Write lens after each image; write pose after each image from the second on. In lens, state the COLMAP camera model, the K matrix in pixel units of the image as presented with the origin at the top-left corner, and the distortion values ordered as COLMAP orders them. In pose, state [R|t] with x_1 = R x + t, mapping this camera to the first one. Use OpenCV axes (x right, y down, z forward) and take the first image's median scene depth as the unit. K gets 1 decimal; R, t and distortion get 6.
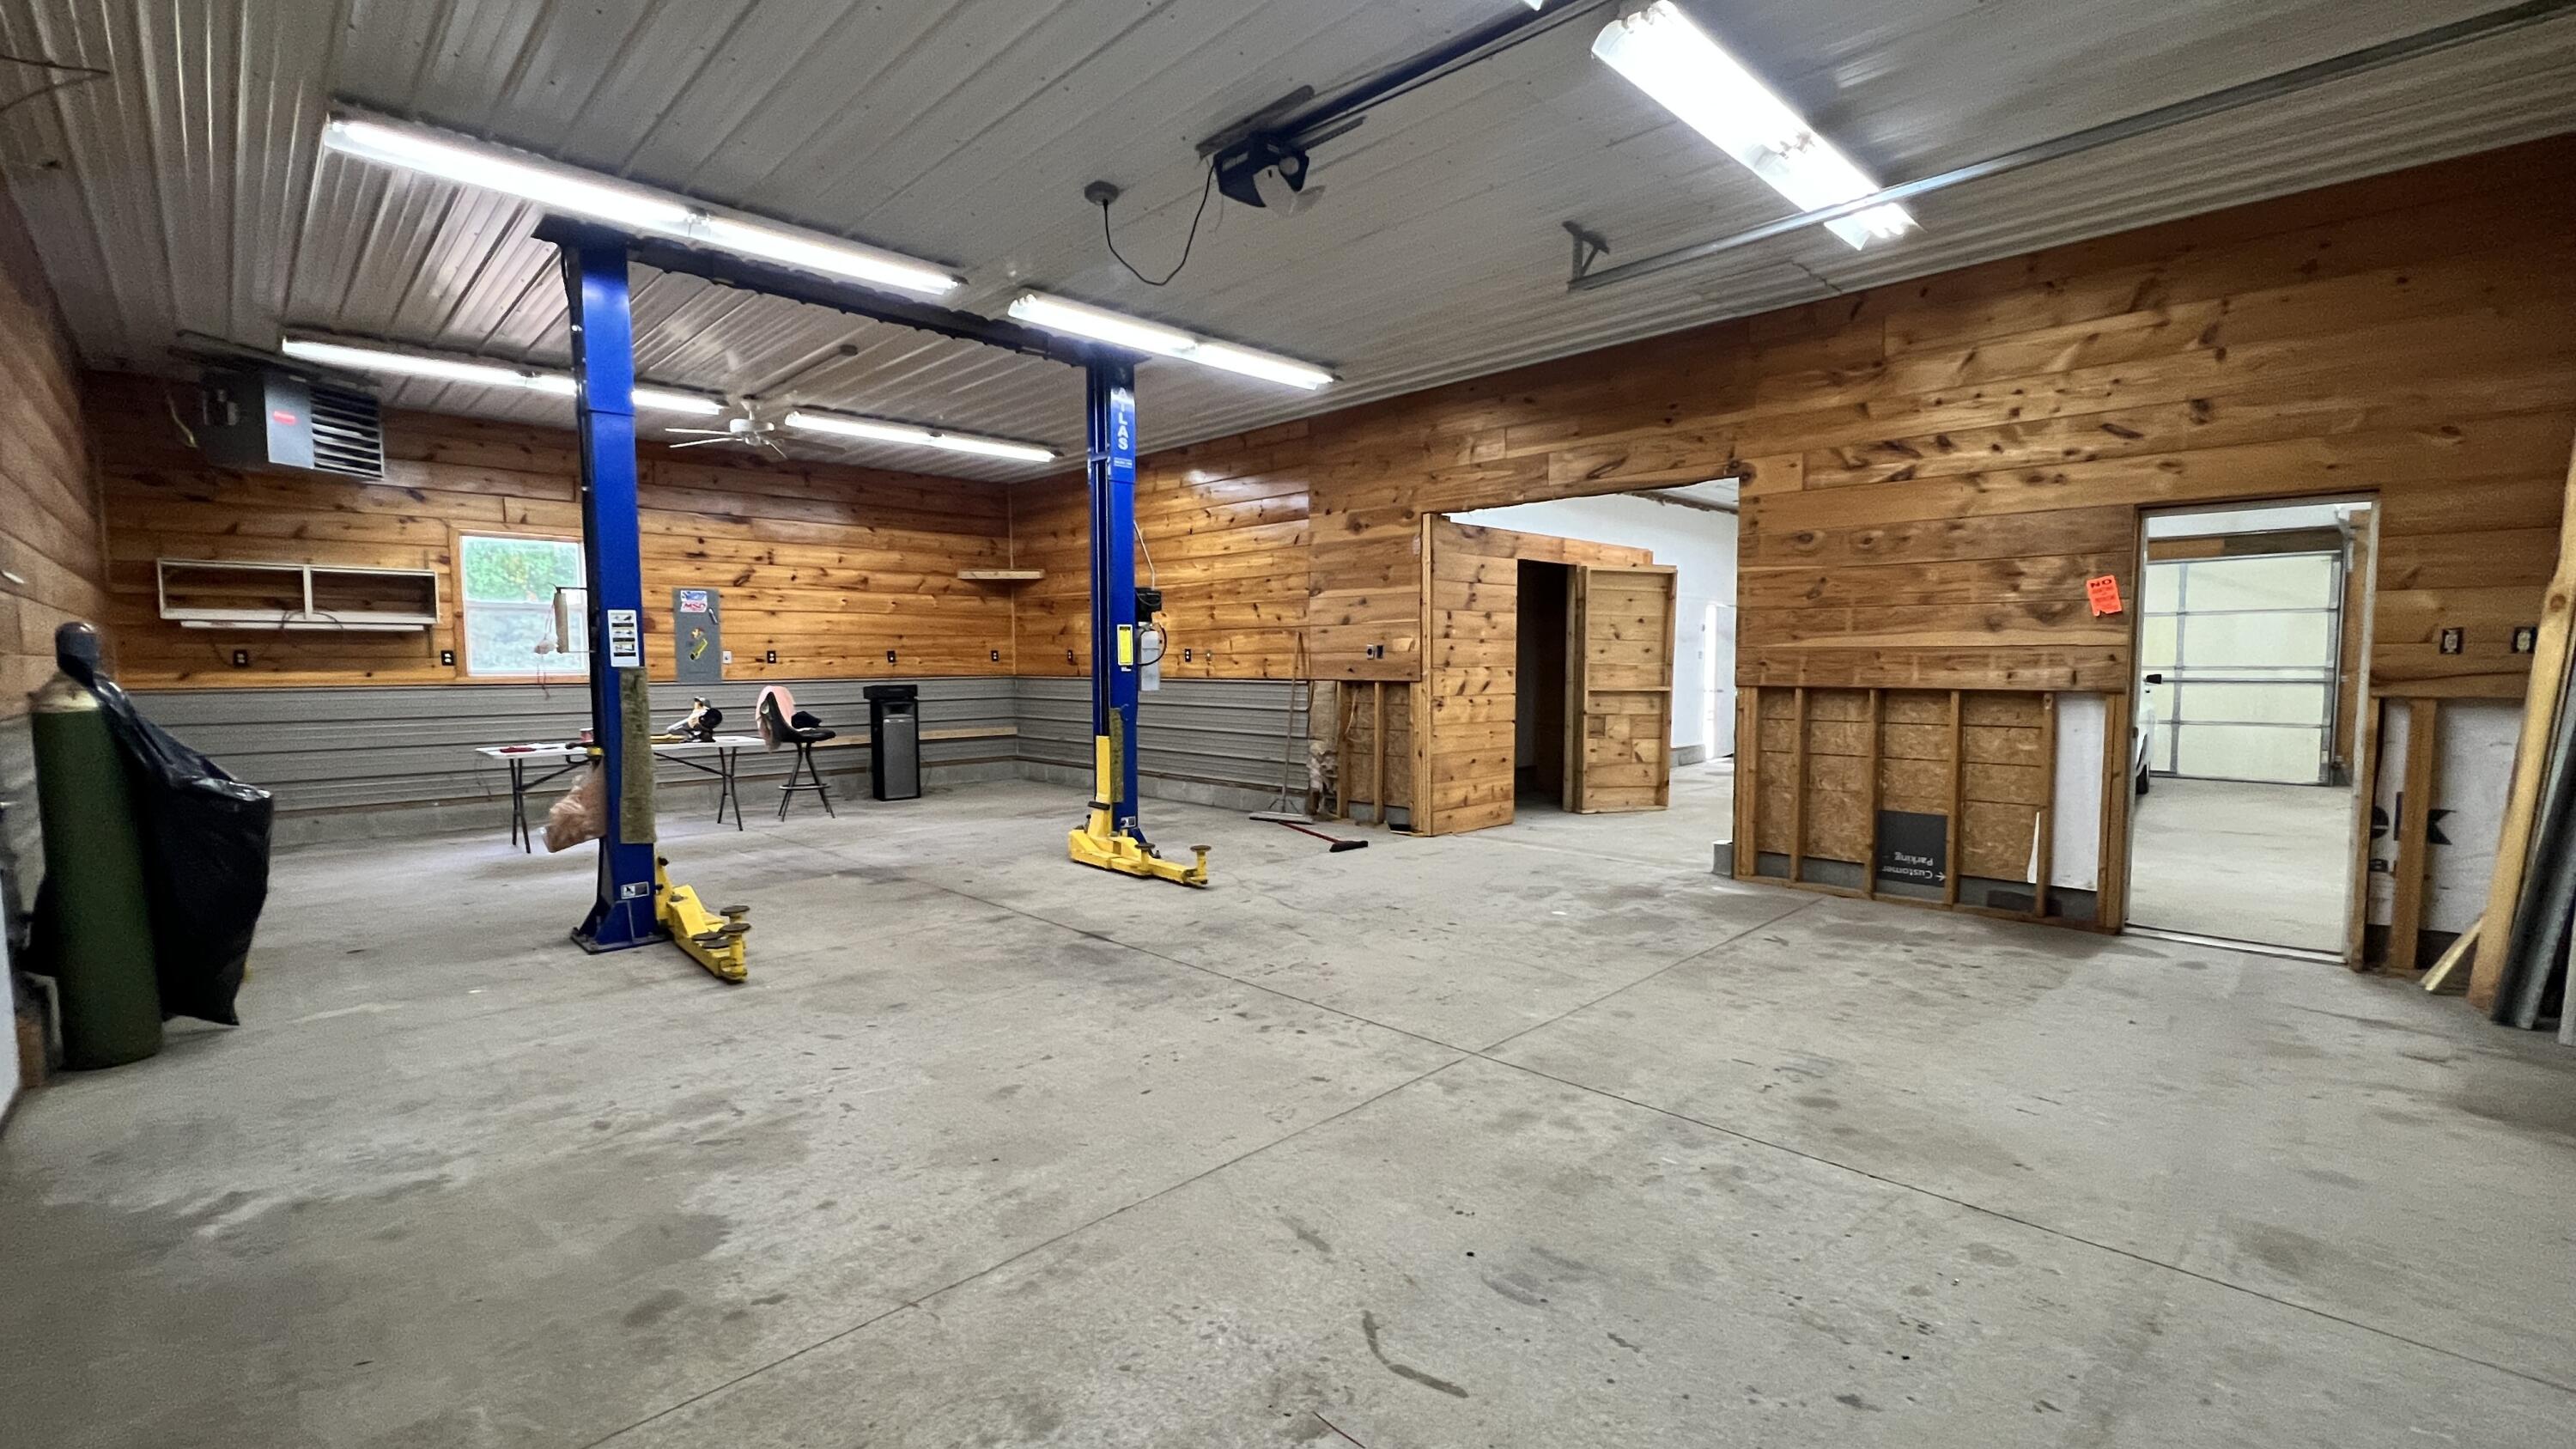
lens RADIAL K [[1081.2, 0, 1292.4], [0, 1081.2, 726.7], [0, 0, 1]] dist [0.000100, 0.000395]
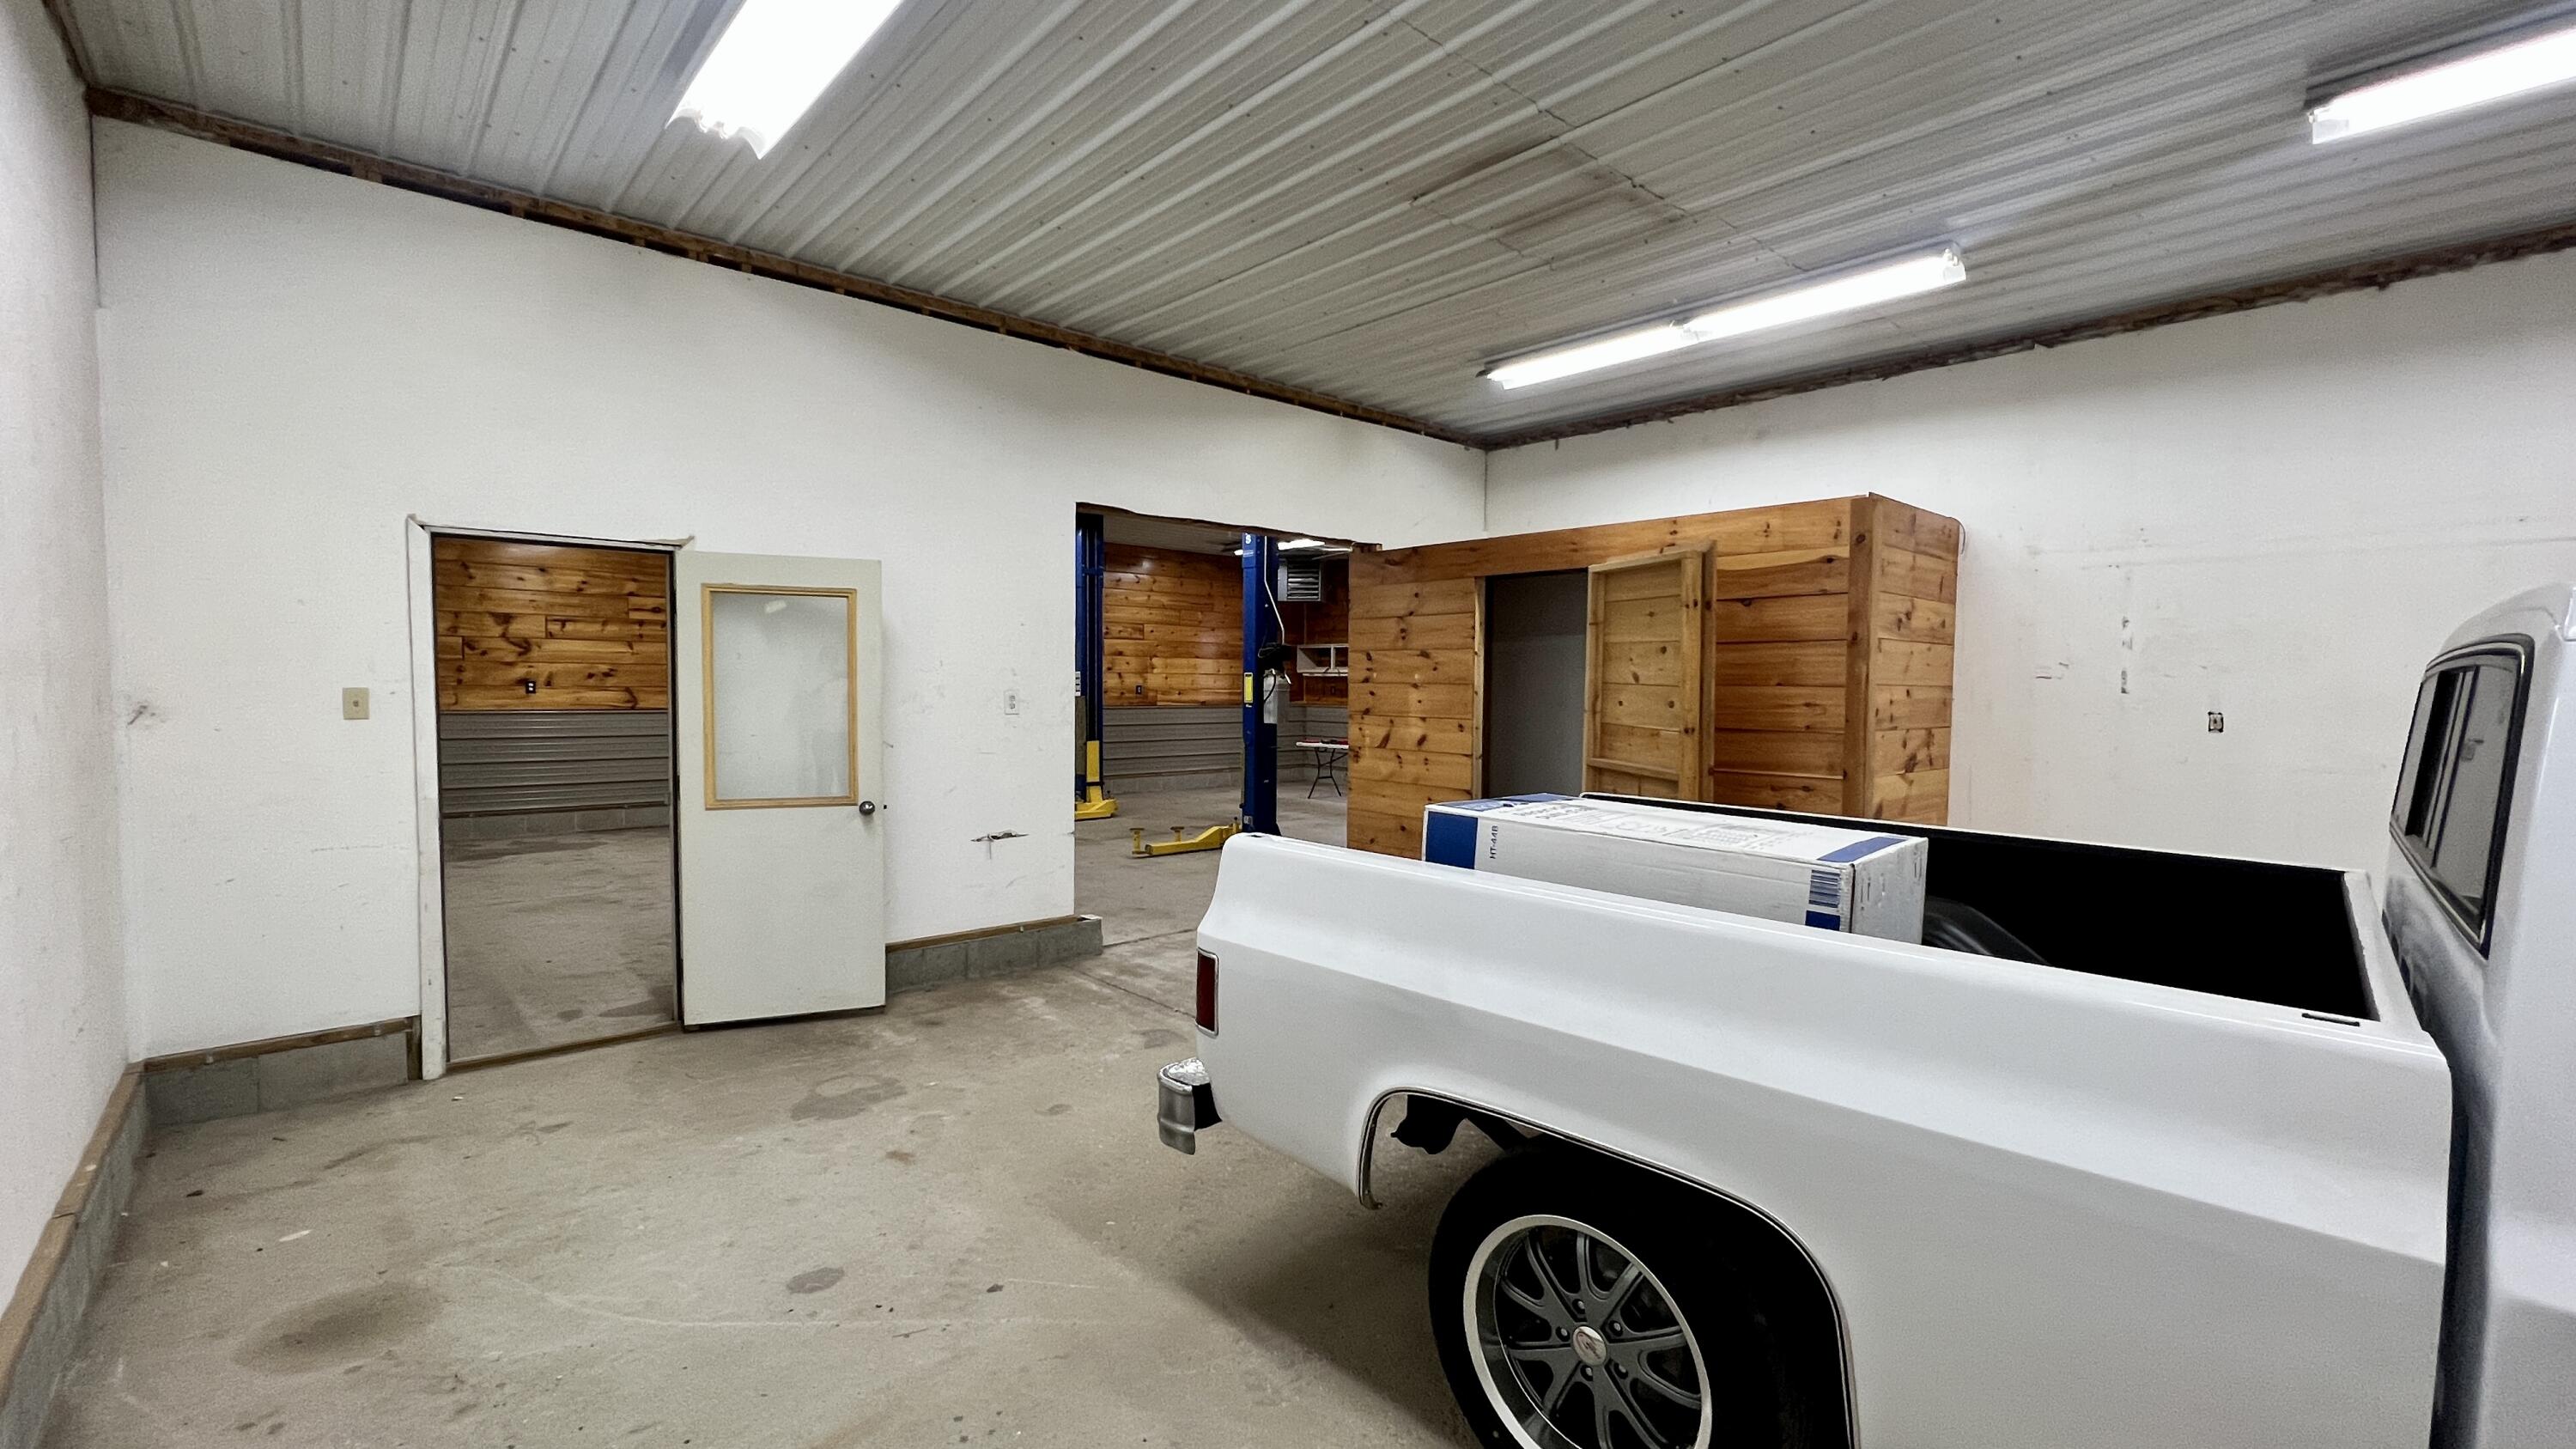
lens RADIAL K [[1081.2, 0, 1292.4], [0, 1081.2, 726.7], [0, 0, 1]] dist [0.000100, 0.000395]
pose [[-0.047365, 0.044203, -0.997899, 1.622497], [-0.072413, 0.996240, 0.047567, -0.130353], [0.996249, 0.074514, -0.043986, 1.526871]]
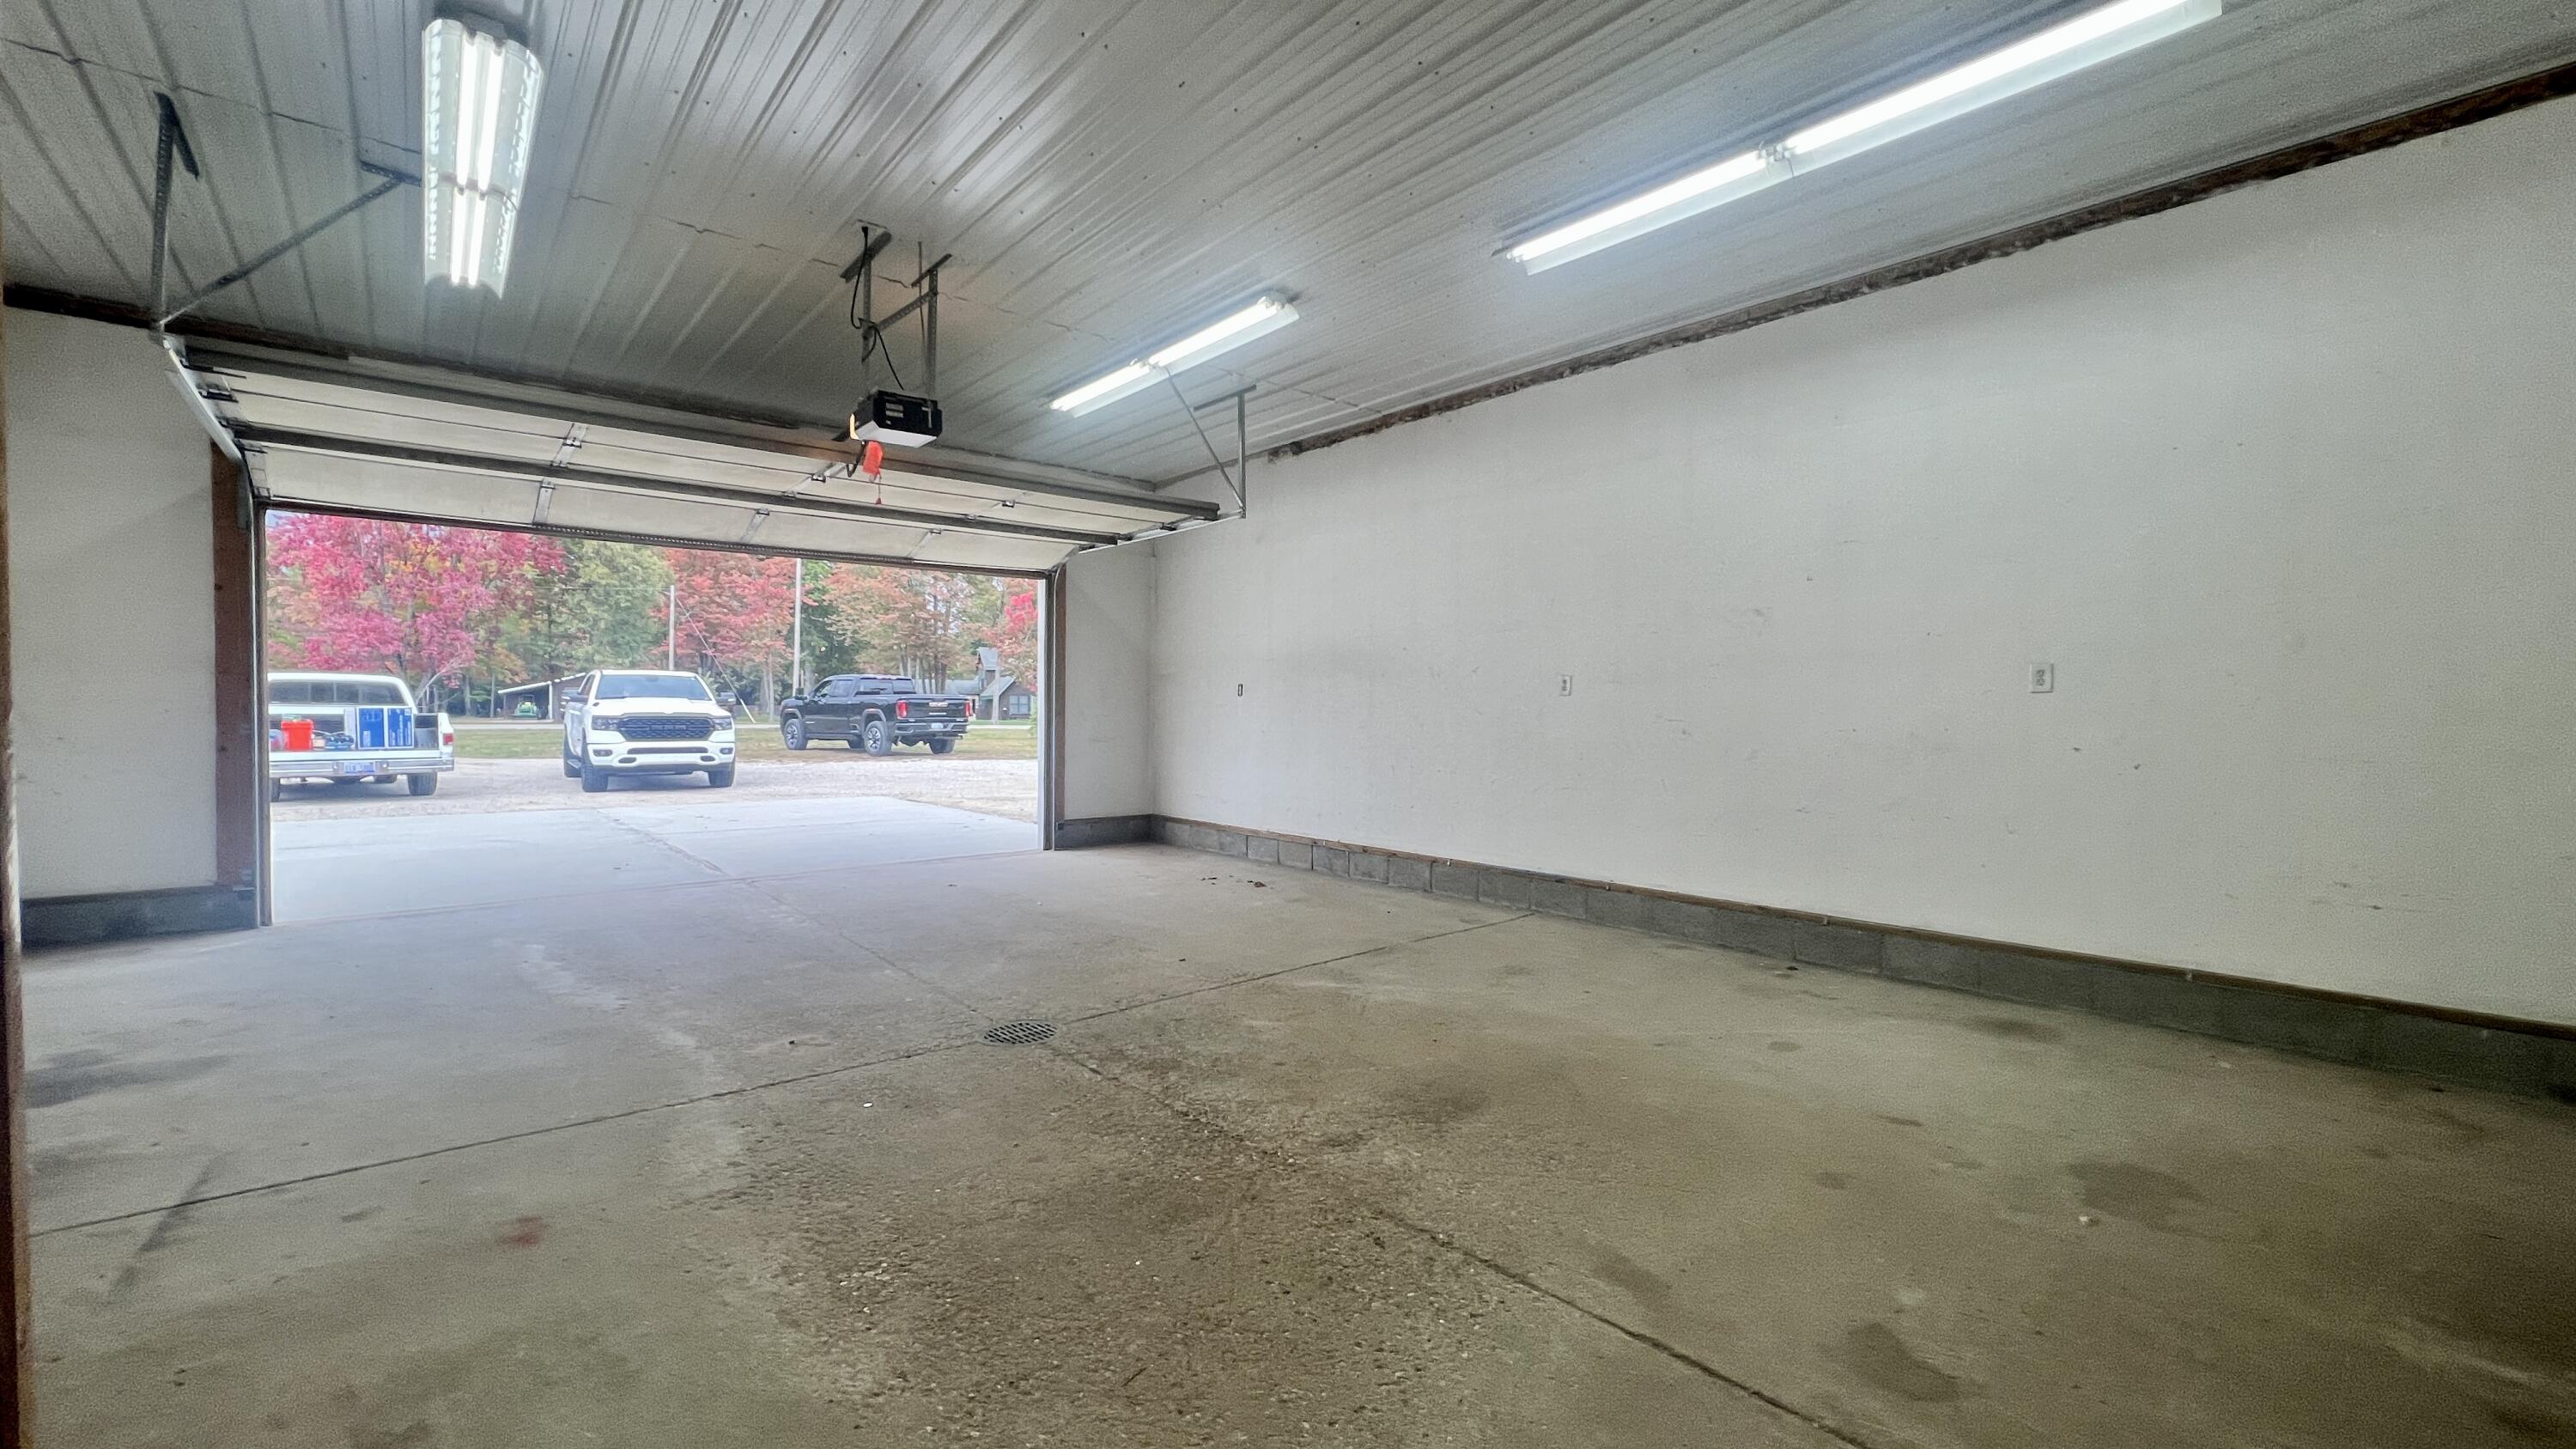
lens RADIAL K [[1029.0, 0, 1288.0], [0, 1029.0, 724.5], [0, 0, 1]] dist [0.004344, -0.000576]
pose [[0.074863, -0.011589, 0.997127, 0.381081], [0.056861, 0.998355, 0.007335, -0.080021], [-0.995571, 0.056148, 0.075398, 1.579145]]
